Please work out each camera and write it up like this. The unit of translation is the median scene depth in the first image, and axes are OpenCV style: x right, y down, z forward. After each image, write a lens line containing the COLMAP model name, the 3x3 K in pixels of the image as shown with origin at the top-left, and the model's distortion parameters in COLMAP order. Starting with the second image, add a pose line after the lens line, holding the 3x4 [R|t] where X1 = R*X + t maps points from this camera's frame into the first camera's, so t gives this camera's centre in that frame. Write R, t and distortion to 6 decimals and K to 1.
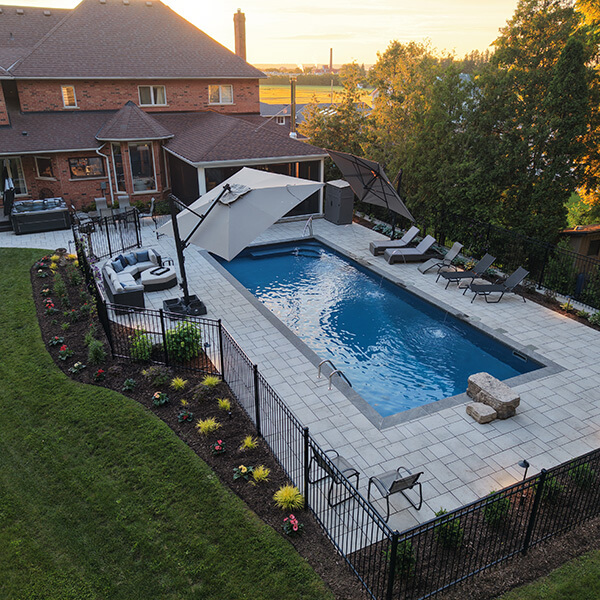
lens RADIAL K [[533.6, 0, 300.0], [0, 533.6, 300.0], [0, 0, 1]] dist [0.040489, -0.055127]
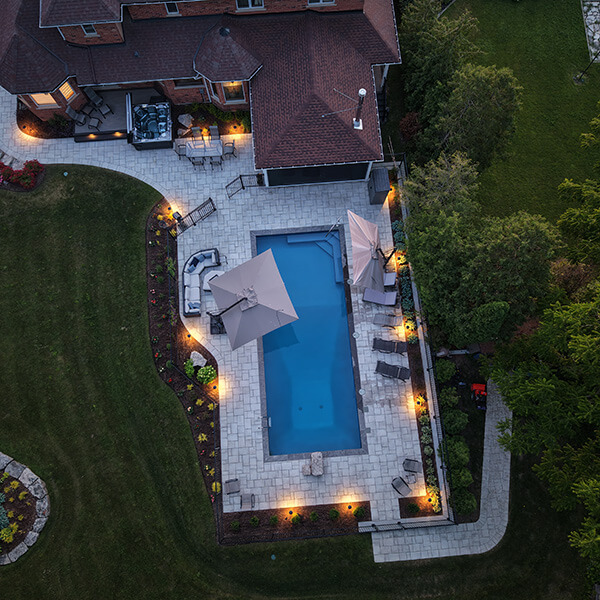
lens RADIAL K [[533.6, 0, 300.0], [0, 533.6, 300.0], [0, 0, 1]] dist [0.040489, -0.055127]
pose [[0.928326, 0.360093, -0.092438, 0.243784], [-0.143413, 0.576261, 0.804584, -2.115531], [0.342993, -0.733660, 0.586600, 0.113875]]
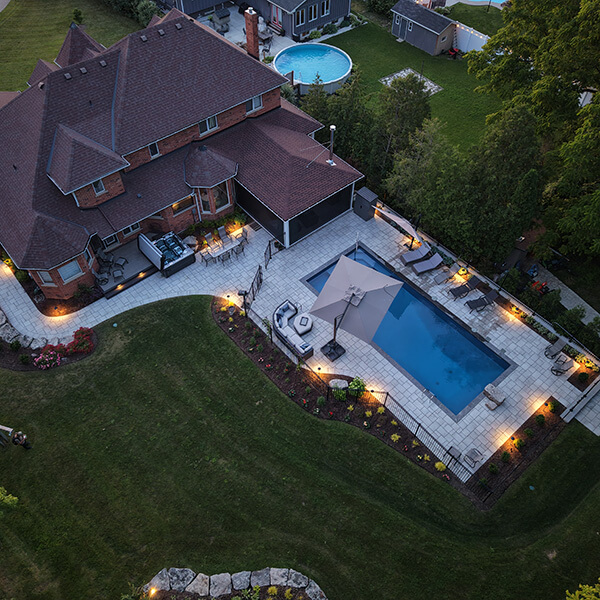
lens RADIAL K [[533.6, 0, 300.0], [0, 533.6, 300.0], [0, 0, 1]] dist [0.040489, -0.055127]
pose [[0.970425, -0.189482, 0.149572, -0.800915], [0.093040, 0.865301, 0.492542, -1.504149], [-0.222753, -0.464059, 0.857339, -0.728995]]
